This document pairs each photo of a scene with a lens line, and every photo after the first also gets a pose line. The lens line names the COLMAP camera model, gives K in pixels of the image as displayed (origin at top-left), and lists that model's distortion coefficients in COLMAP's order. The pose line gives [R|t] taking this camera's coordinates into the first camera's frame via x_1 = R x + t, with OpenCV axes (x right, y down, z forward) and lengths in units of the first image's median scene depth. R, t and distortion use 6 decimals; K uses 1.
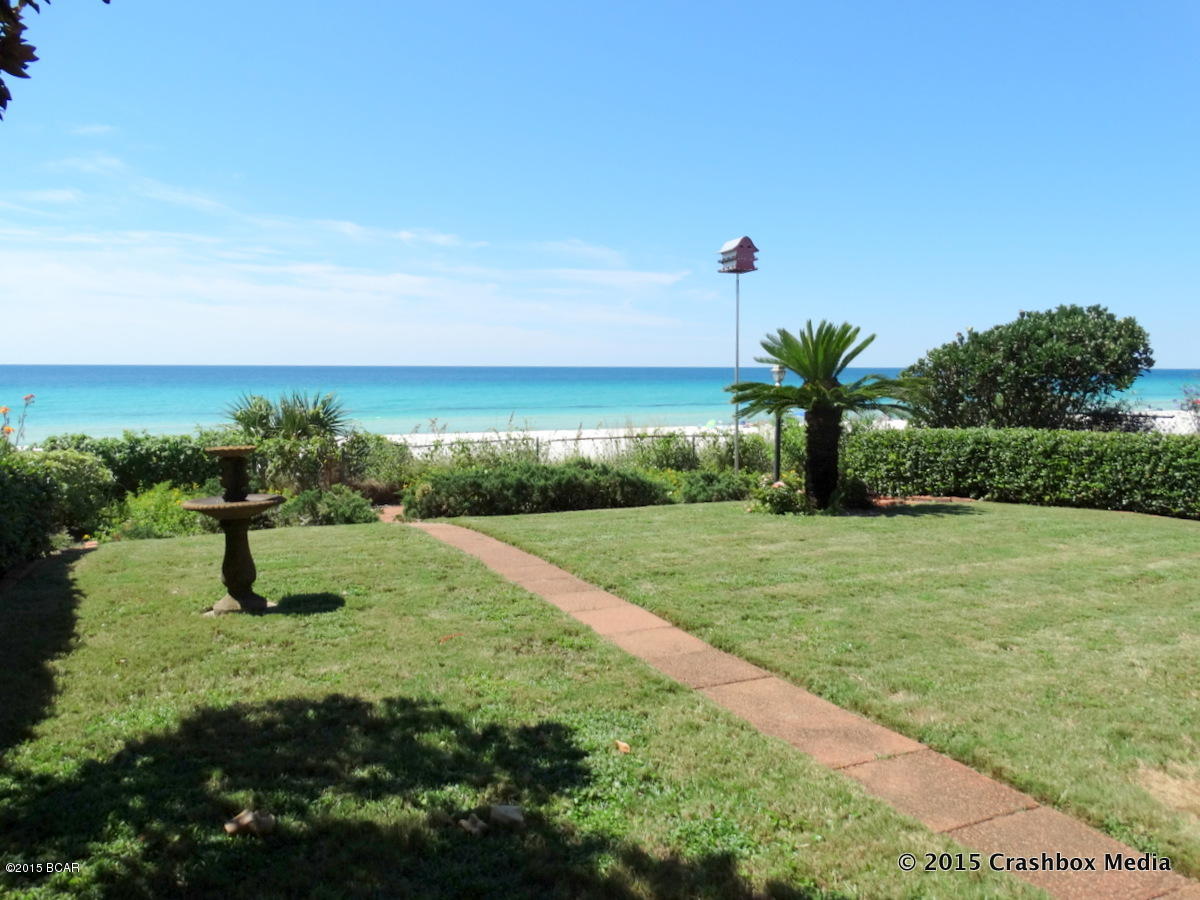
lens RADIAL K [[887.8, 0, 612.2], [0, 887.8, 458.7], [0, 0, 1]] dist [0.034041, -0.015543]
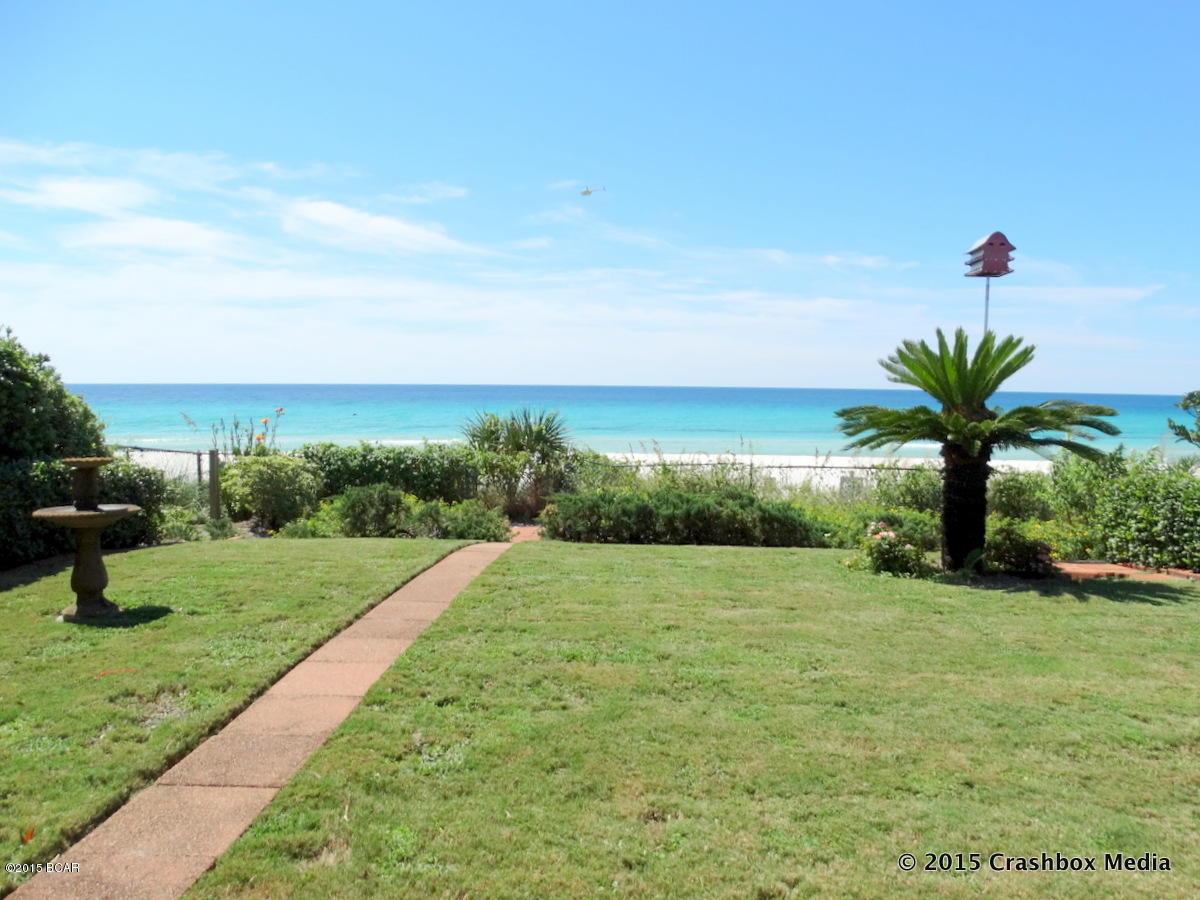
lens RADIAL K [[887.8, 0, 593.5], [0, 887.8, 431.5], [0, 0, 1]] dist [0.034041, -0.015543]
pose [[0.894457, 0.031339, -0.446054, 0.243559], [-0.054876, 0.997694, -0.039944, -0.014784], [0.443774, 0.060206, 0.894114, 0.132226]]
